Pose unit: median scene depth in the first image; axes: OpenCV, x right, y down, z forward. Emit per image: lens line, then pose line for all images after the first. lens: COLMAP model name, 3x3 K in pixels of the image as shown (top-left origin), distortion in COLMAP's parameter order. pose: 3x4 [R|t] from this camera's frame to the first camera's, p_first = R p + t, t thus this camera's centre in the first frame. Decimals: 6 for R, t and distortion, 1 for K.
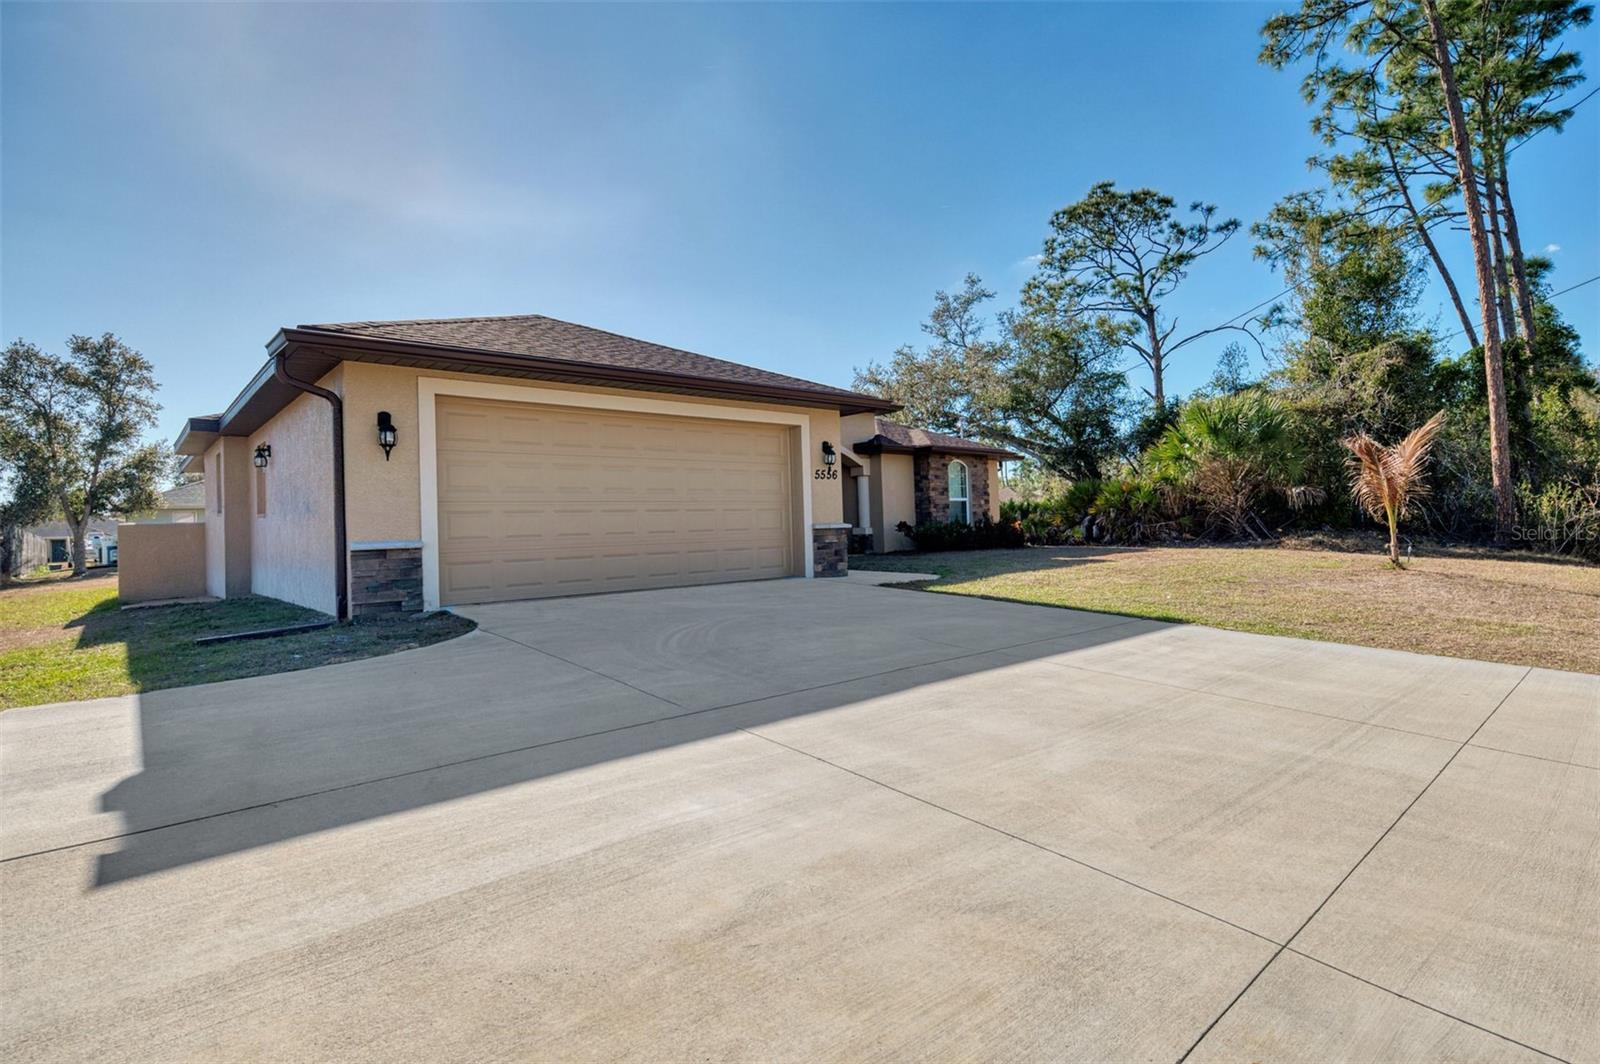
lens RADIAL K [[788.9, 0, 800.0], [0, 788.9, 532.0], [0, 0, 1]] dist [0.000097, 0.000246]
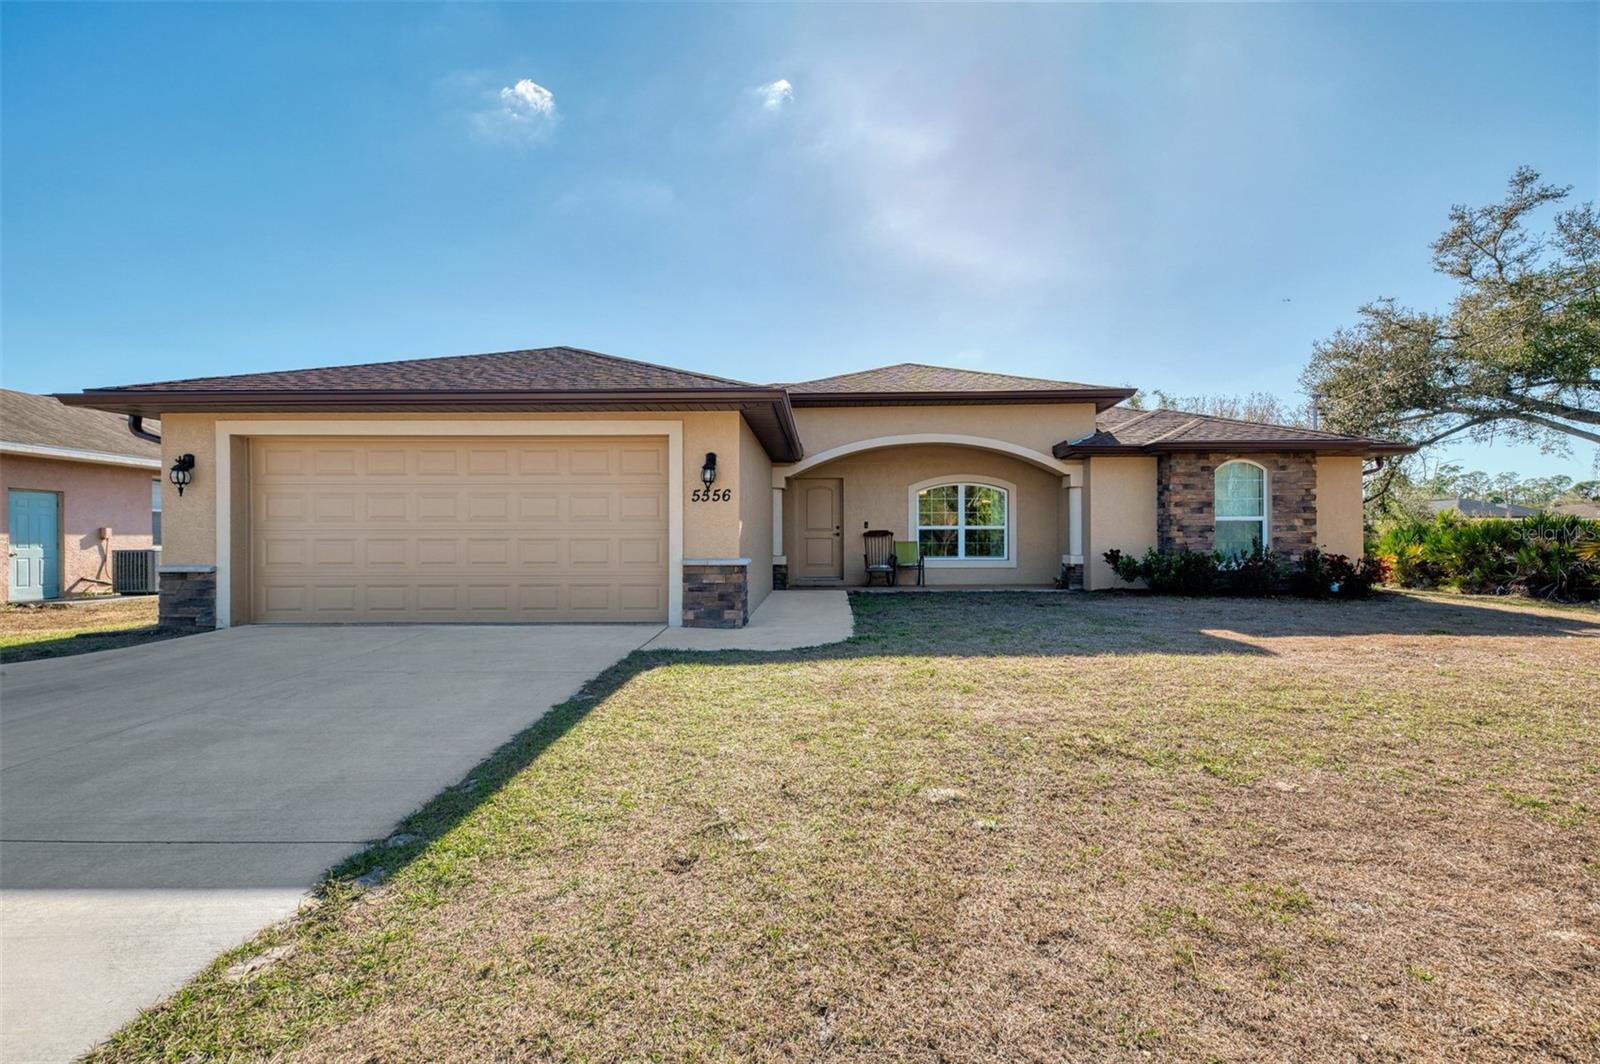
lens RADIAL K [[666.0, 0, 823.3], [0, 666.0, 542.3], [0, 0, 1]] dist [0.013579, 0.000135]
pose [[0.739575, 0.031574, -0.672333, 0.341792], [-0.023377, 0.999501, 0.021223, -0.026565], [0.672668, 0.000021, 0.739944, 0.361958]]
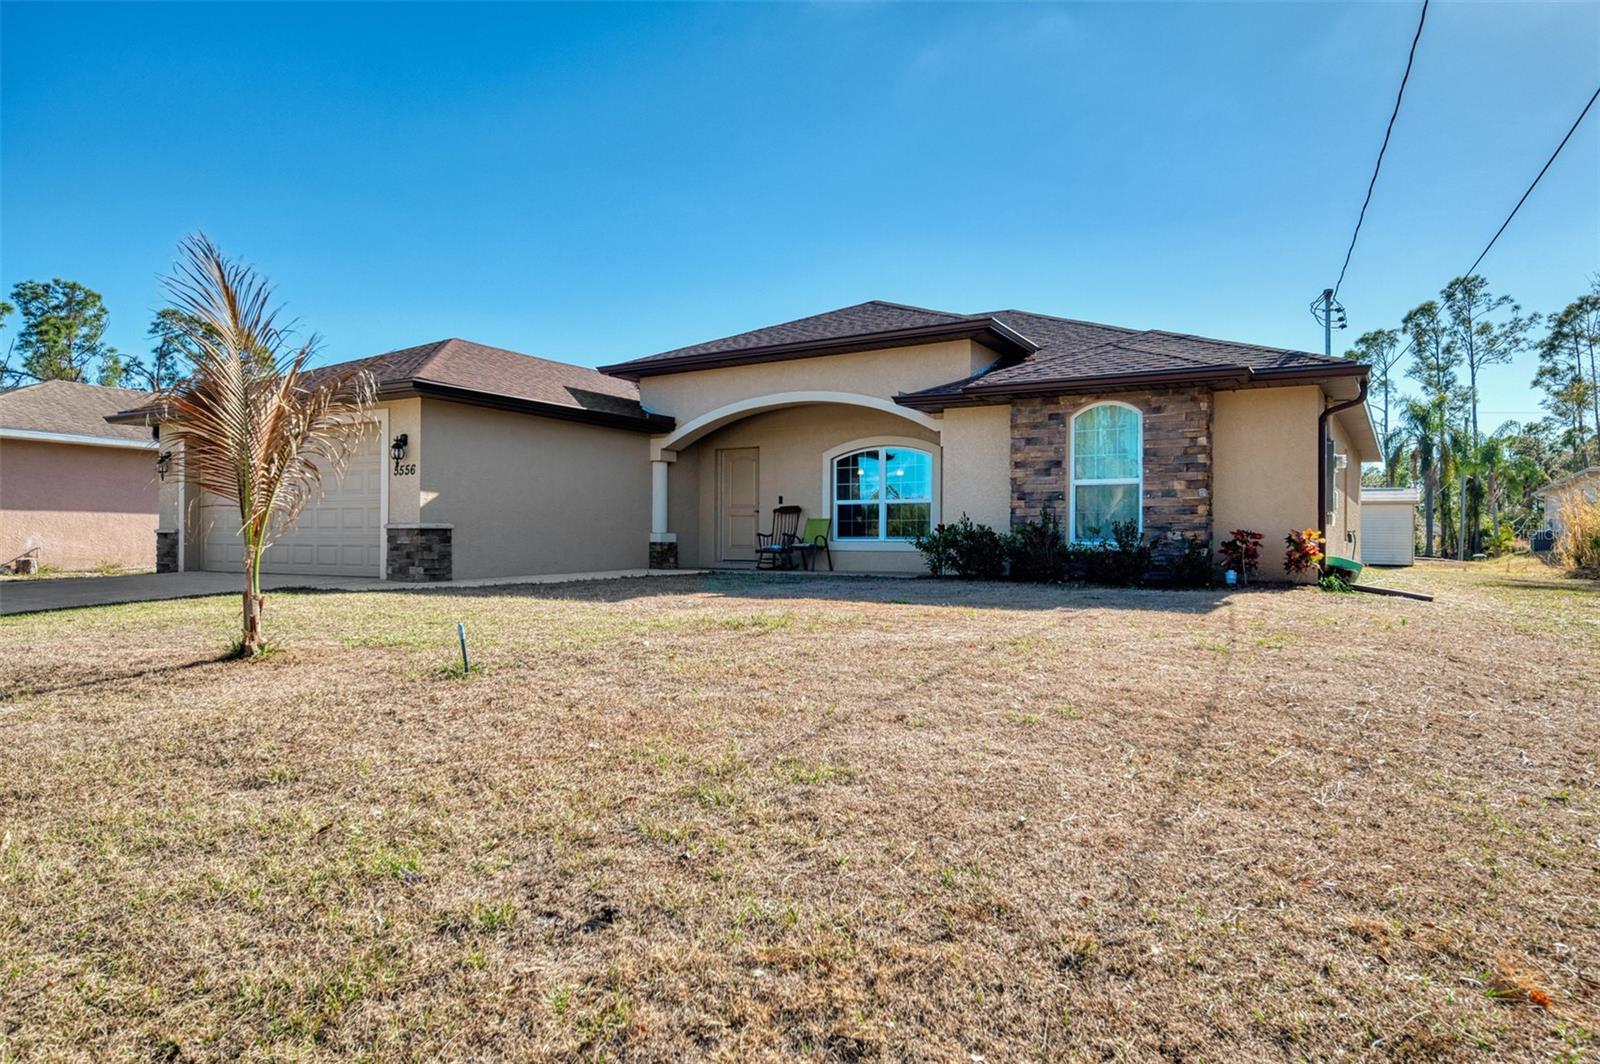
lens RADIAL K [[1000.5, 0, 800.0], [0, 1000.5, 532.0], [0, 0, 1]] dist [0.003203, 0.004866]
pose [[0.297084, 0.023267, -0.954568, 0.789593], [-0.019222, 0.999646, 0.018383, -0.018816], [0.954658, 0.012888, 0.297426, 0.671473]]
